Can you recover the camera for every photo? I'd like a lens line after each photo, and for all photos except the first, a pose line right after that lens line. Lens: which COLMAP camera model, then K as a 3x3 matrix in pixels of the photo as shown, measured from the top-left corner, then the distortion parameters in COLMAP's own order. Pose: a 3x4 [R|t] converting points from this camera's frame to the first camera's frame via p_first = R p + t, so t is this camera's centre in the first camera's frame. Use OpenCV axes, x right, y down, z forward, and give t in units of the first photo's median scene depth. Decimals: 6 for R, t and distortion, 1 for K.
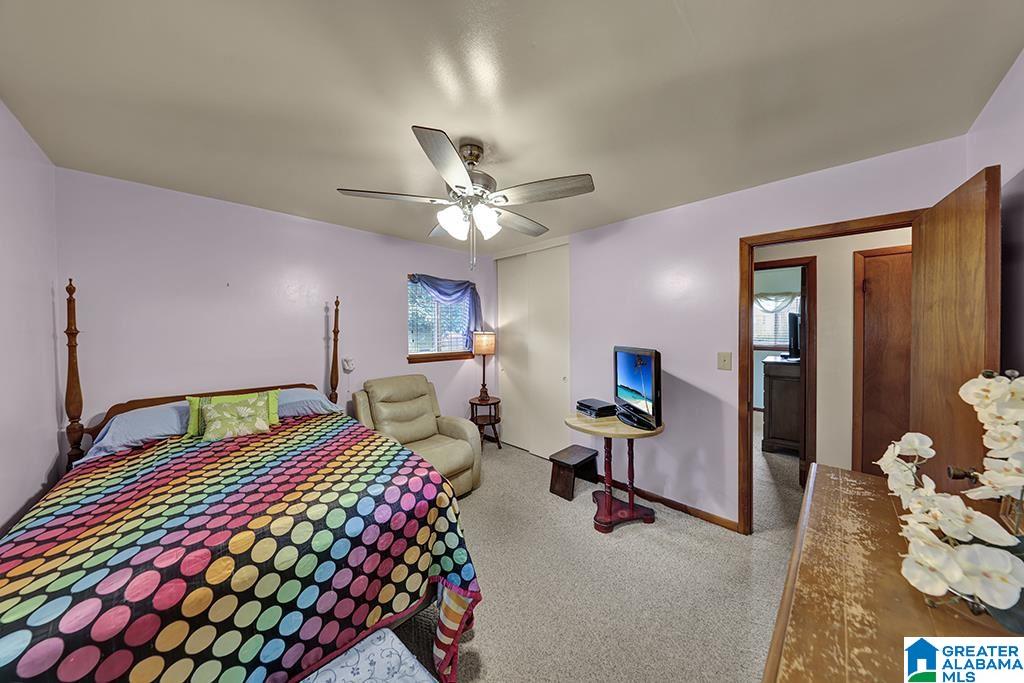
lens RADIAL K [[329.3, 0, 510.6], [0, 329.3, 333.9], [0, 0, 1]] dist [0.000738, 0.000008]
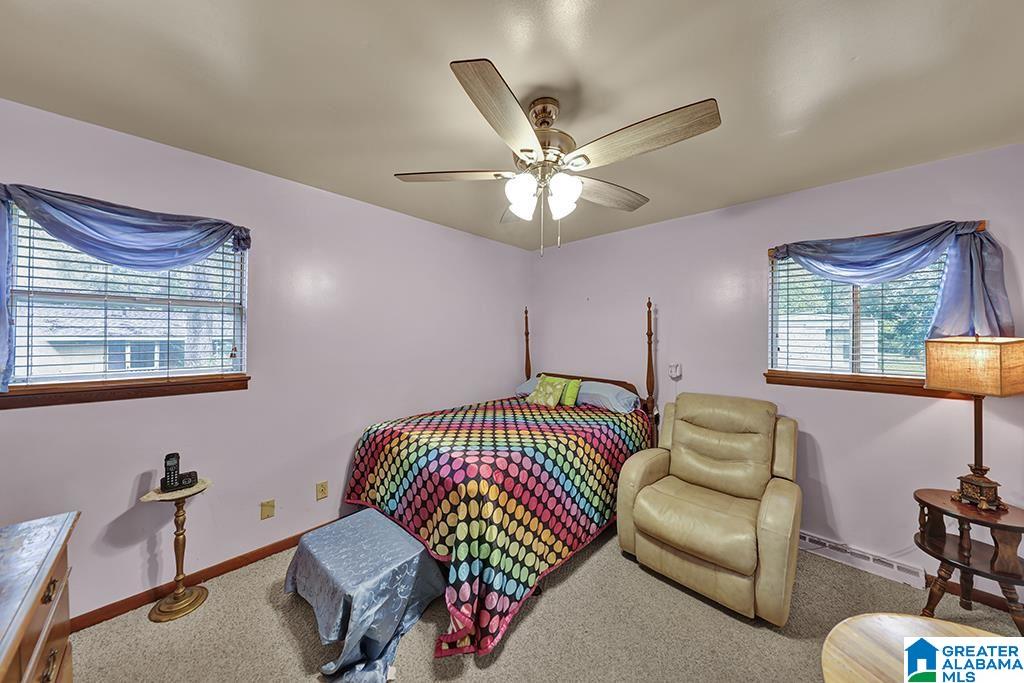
lens RADIAL K [[329.3, 0, 510.5], [0, 329.3, 336.6], [0, 0, 1]] dist [0.000738, 0.000008]
pose [[0.015216, 0.006873, -0.999861, 0.595386], [-0.017372, 0.999827, 0.006608, 0.001474], [0.999733, 0.017269, 0.015333, 0.801186]]
